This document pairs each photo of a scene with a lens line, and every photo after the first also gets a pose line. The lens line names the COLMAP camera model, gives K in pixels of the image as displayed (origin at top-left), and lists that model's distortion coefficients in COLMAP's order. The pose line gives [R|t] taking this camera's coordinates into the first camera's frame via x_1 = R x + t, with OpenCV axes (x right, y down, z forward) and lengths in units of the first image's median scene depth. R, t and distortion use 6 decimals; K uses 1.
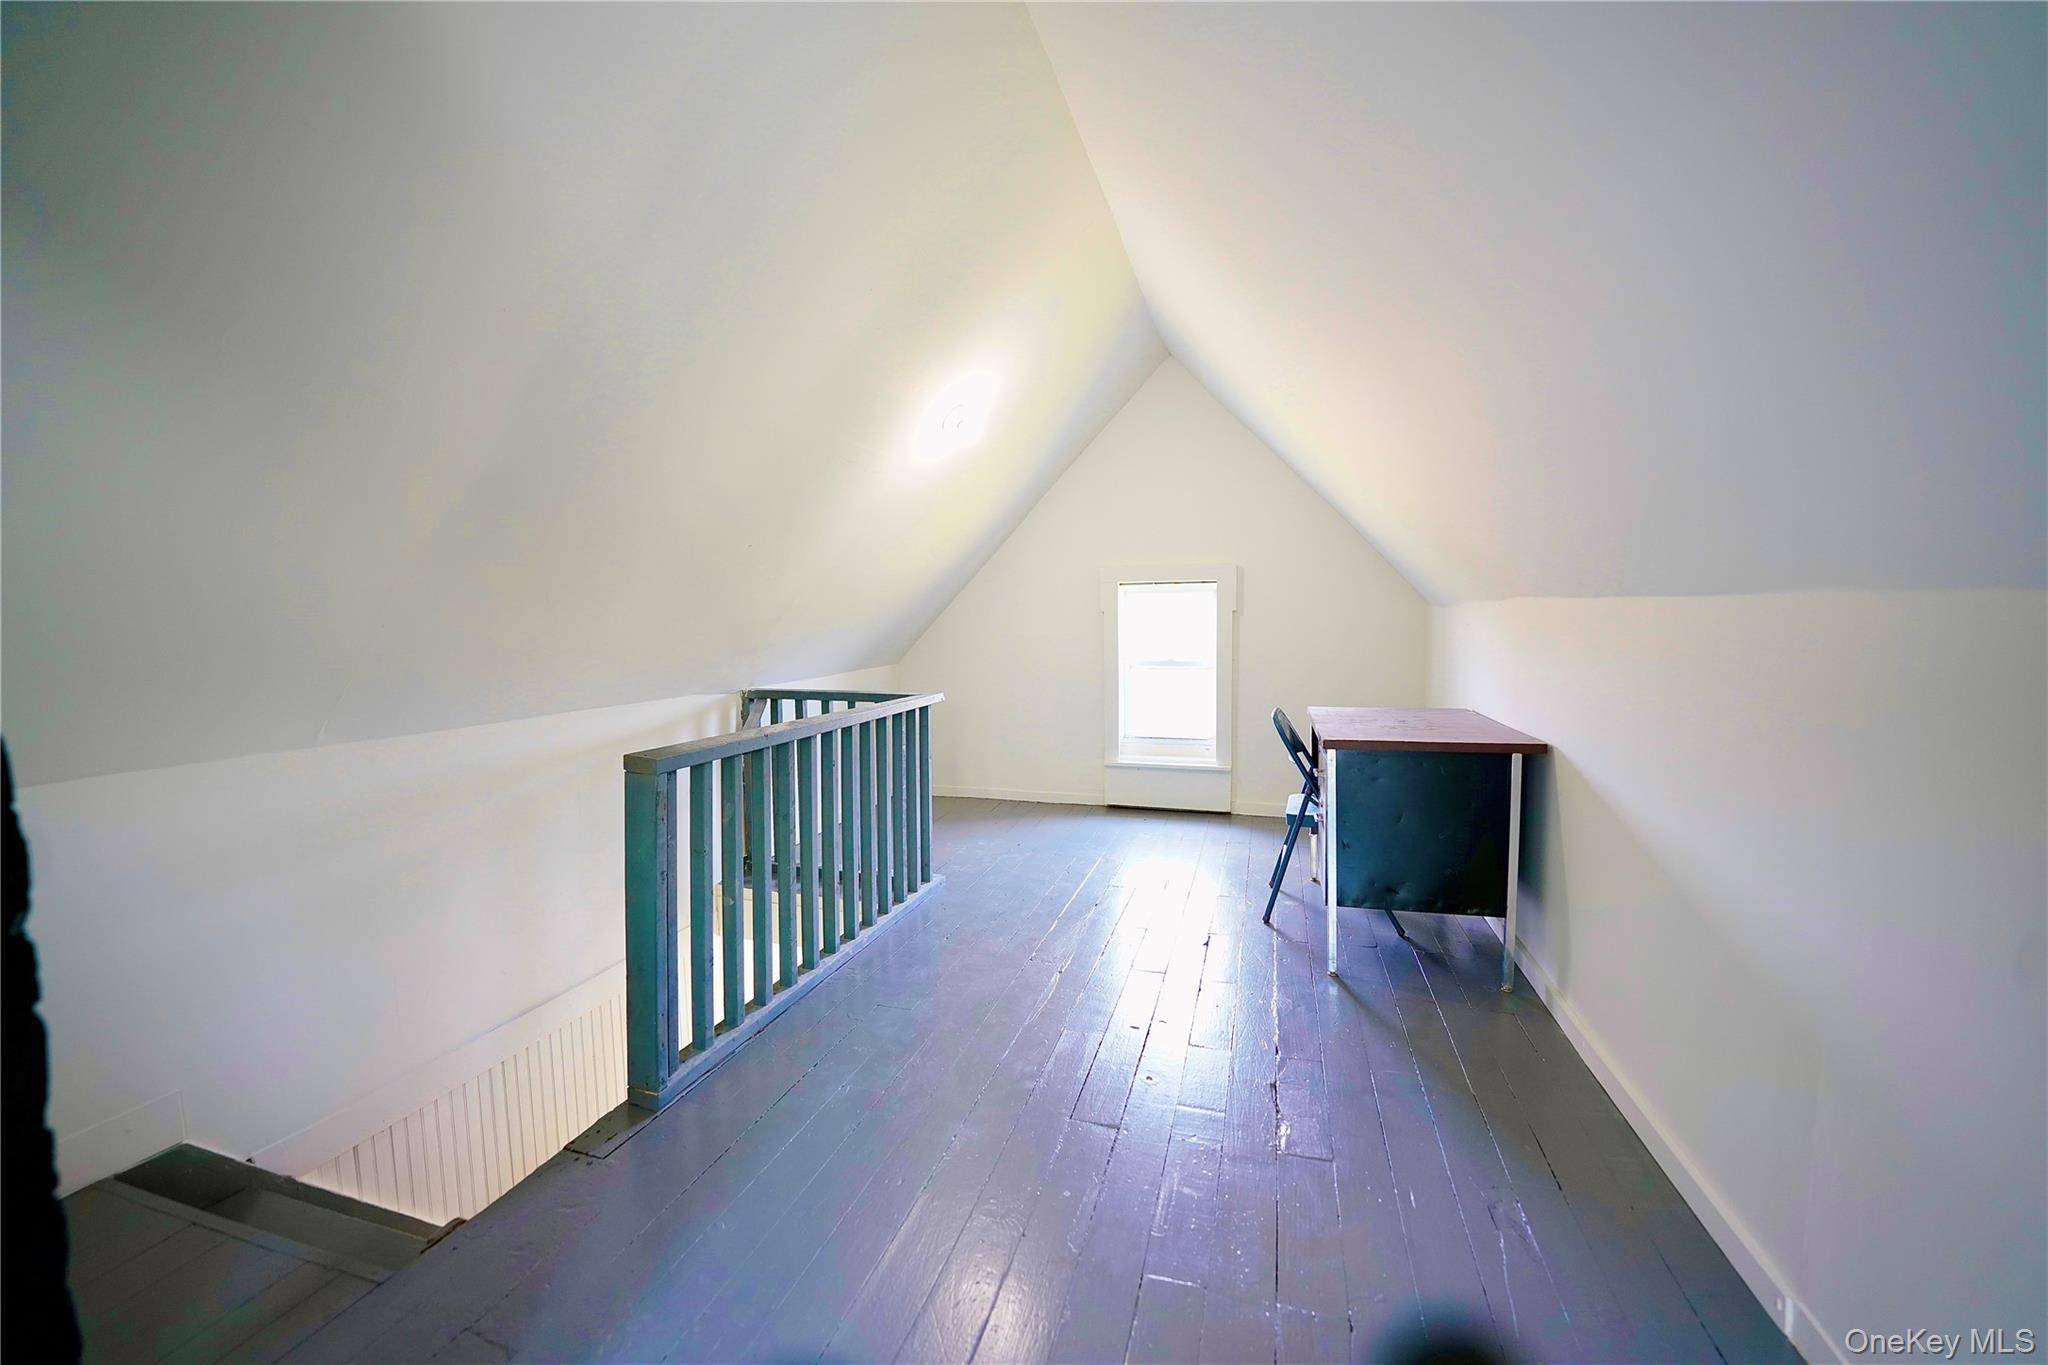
lens RADIAL K [[815.9, 0, 1026.1], [0, 815.9, 676.9], [0, 0, 1]] dist [-0.032281, 0.004455]
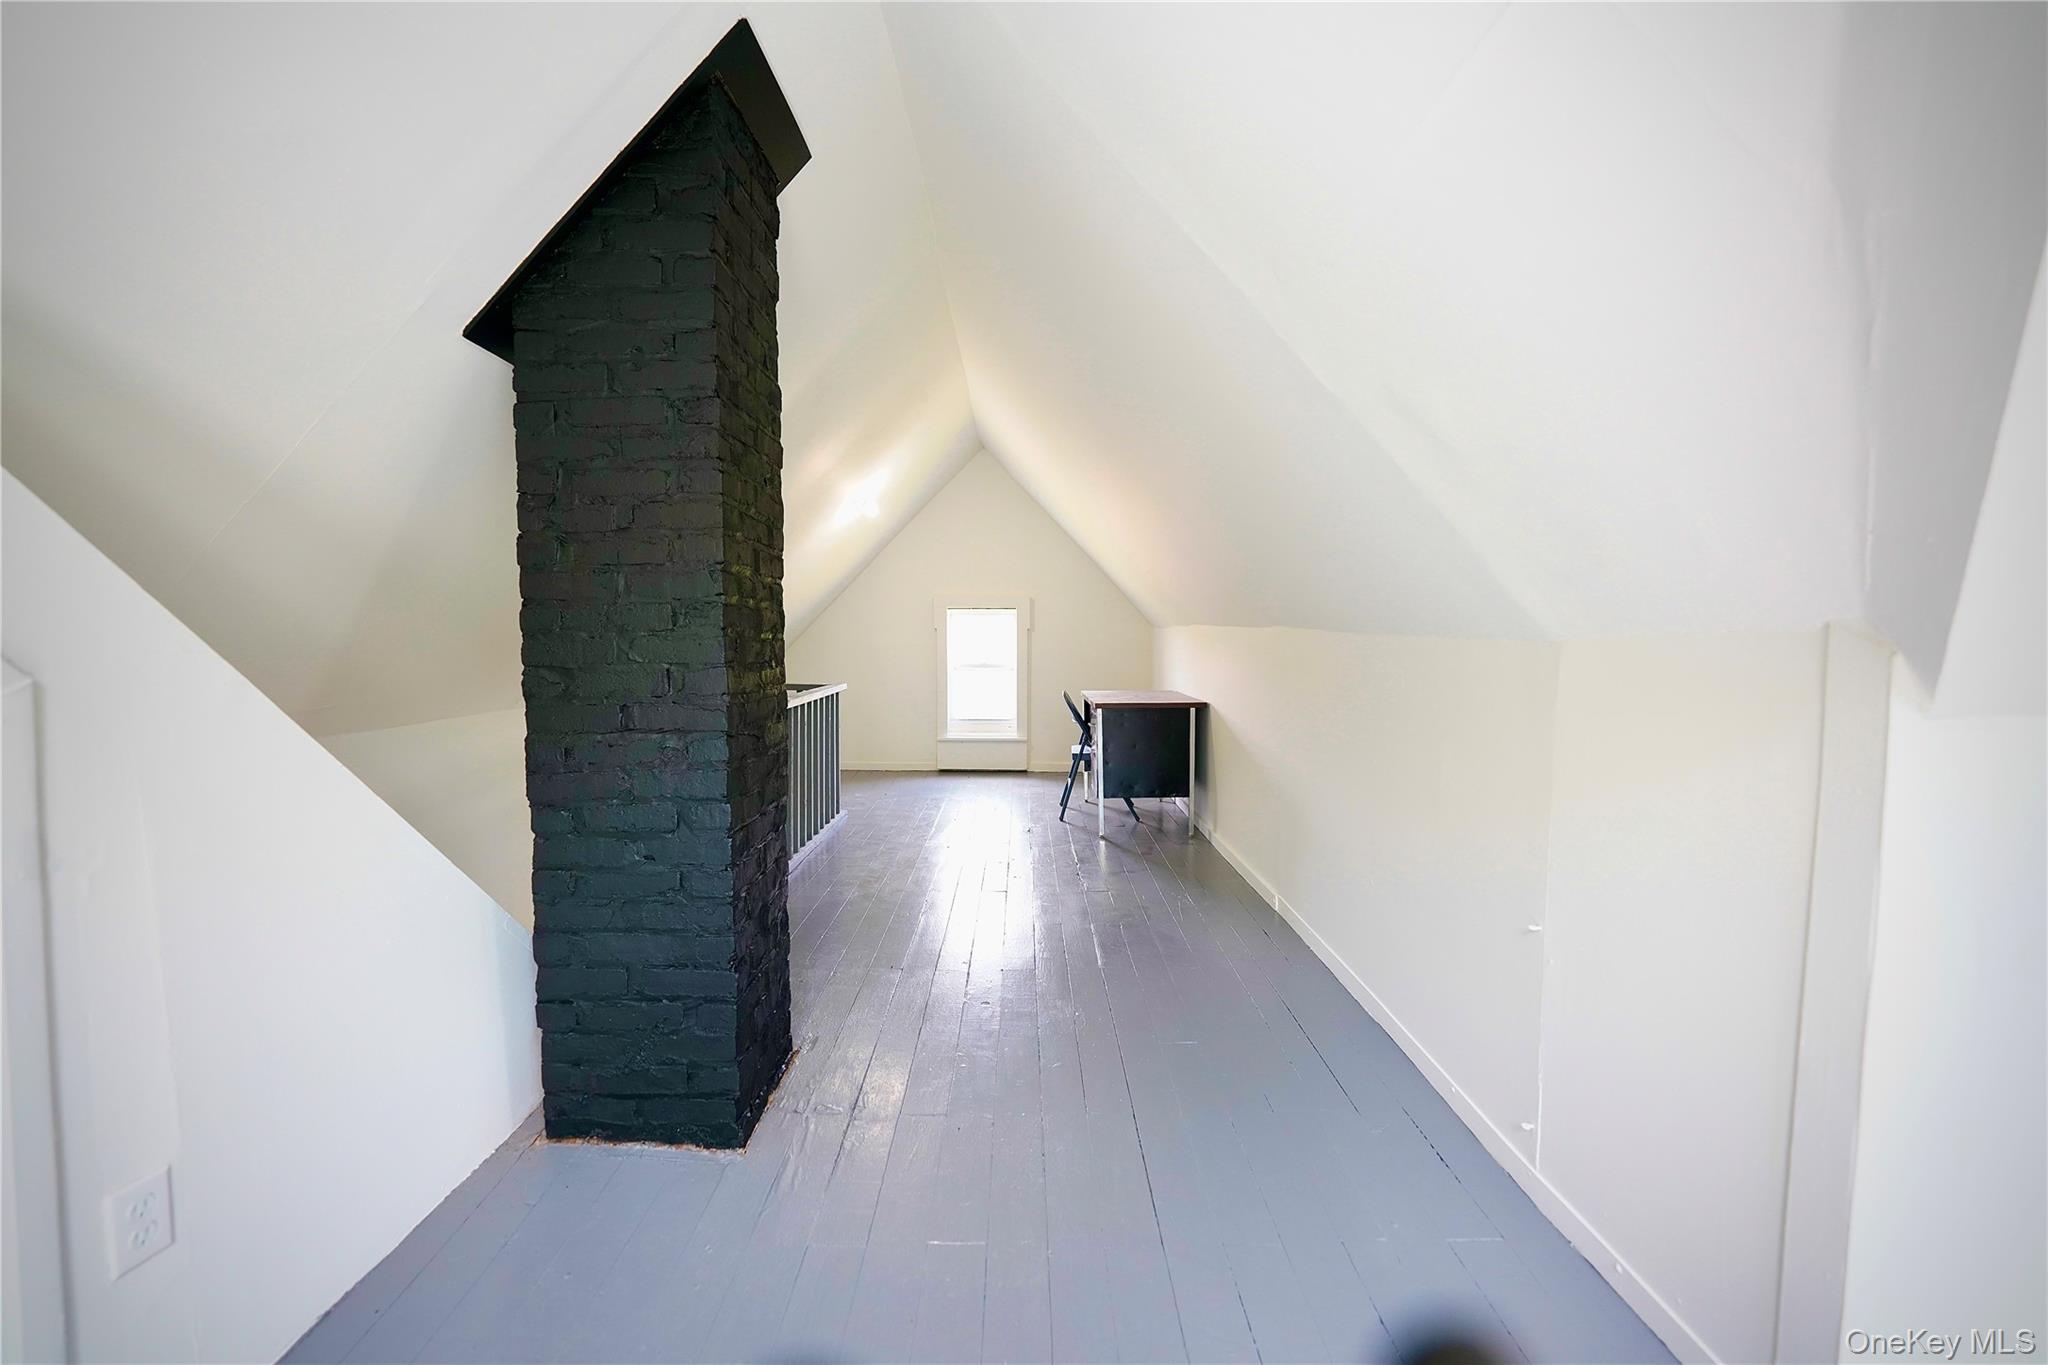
lens RADIAL K [[815.9, 0, 1026.1], [0, 815.9, 676.9], [0, 0, 1]] dist [-0.032281, 0.004455]
pose [[0.956841, -0.006004, 0.290549, -0.213540], [0.010721, 0.999835, -0.014647, 0.031708], [-0.290413, 0.017129, 0.956748, -0.478874]]
